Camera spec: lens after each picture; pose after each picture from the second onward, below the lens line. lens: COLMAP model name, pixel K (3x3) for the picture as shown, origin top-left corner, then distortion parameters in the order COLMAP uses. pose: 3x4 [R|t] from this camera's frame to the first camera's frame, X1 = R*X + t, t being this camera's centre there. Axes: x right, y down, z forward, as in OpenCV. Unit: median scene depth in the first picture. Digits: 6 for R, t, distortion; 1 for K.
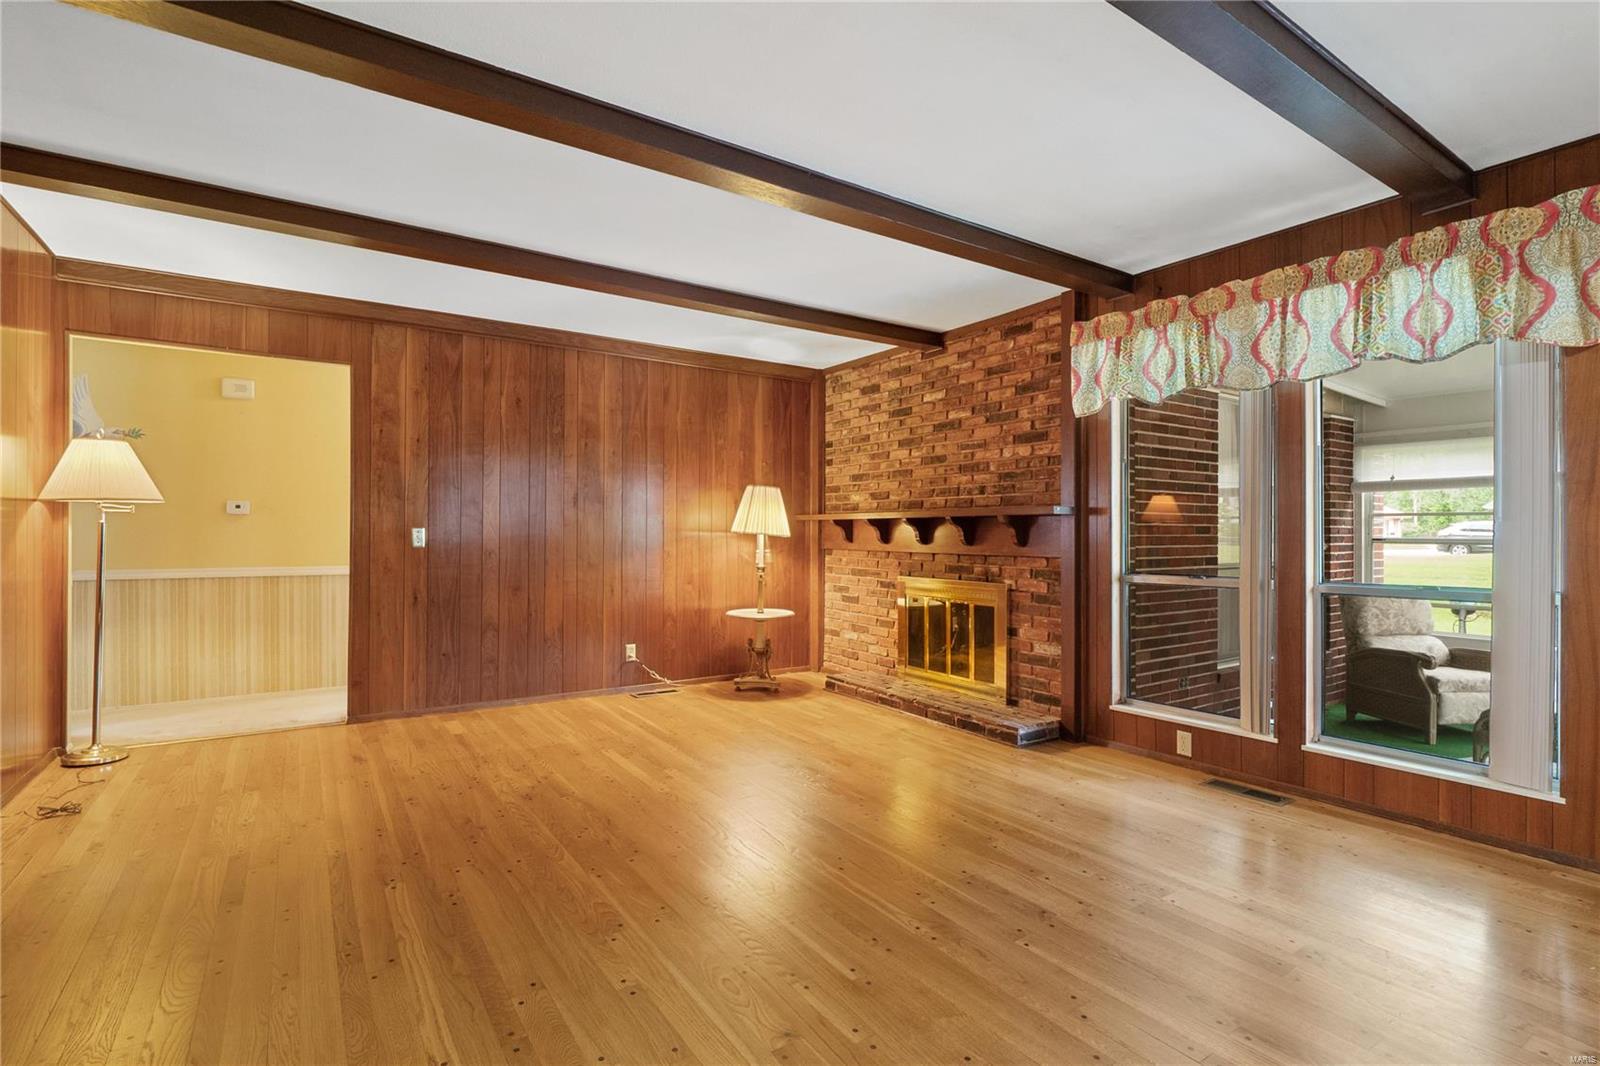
lens RADIAL K [[754.3, 0, 800.0], [0, 754.3, 533.0], [0, 0, 1]] dist [0.001357, 0.000316]
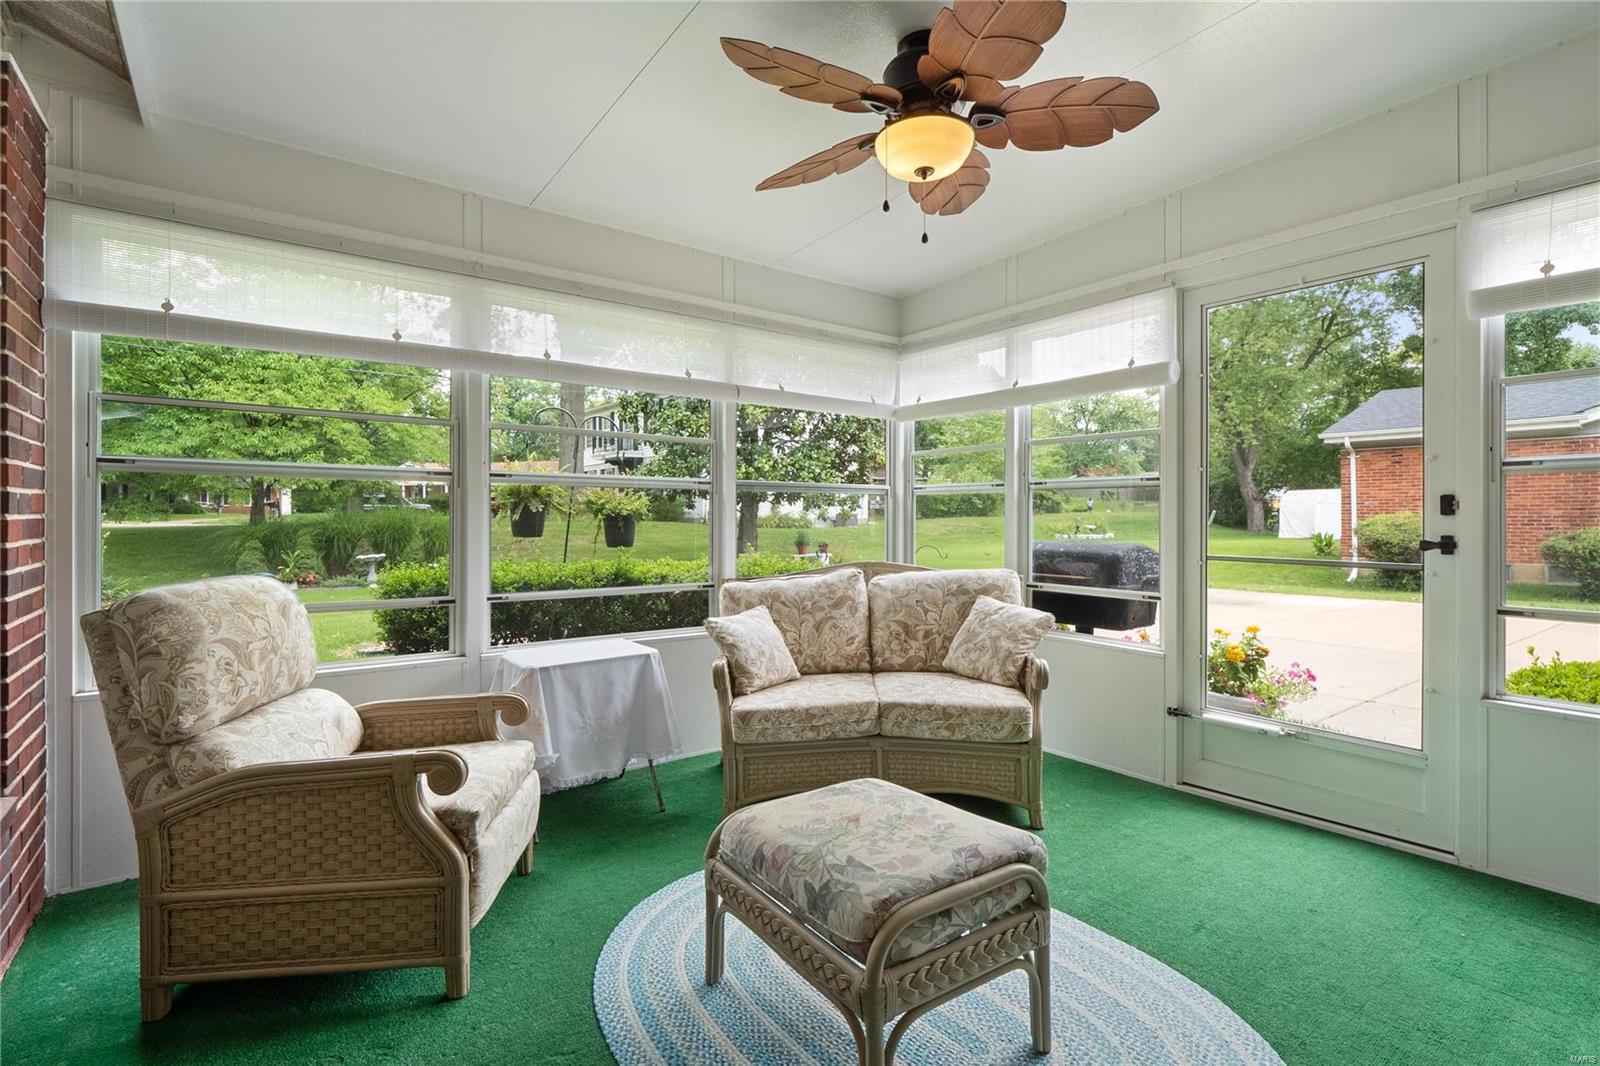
lens RADIAL K [[754.3, 0, 800.0], [0, 754.3, 533.0], [0, 0, 1]] dist [0.001357, 0.000316]
pose [[-0.044530, -0.005924, 0.998990, 0.410906], [-0.000304, 0.999982, 0.005917, 0.047235], [-0.999008, -0.000040, -0.044531, 0.754854]]
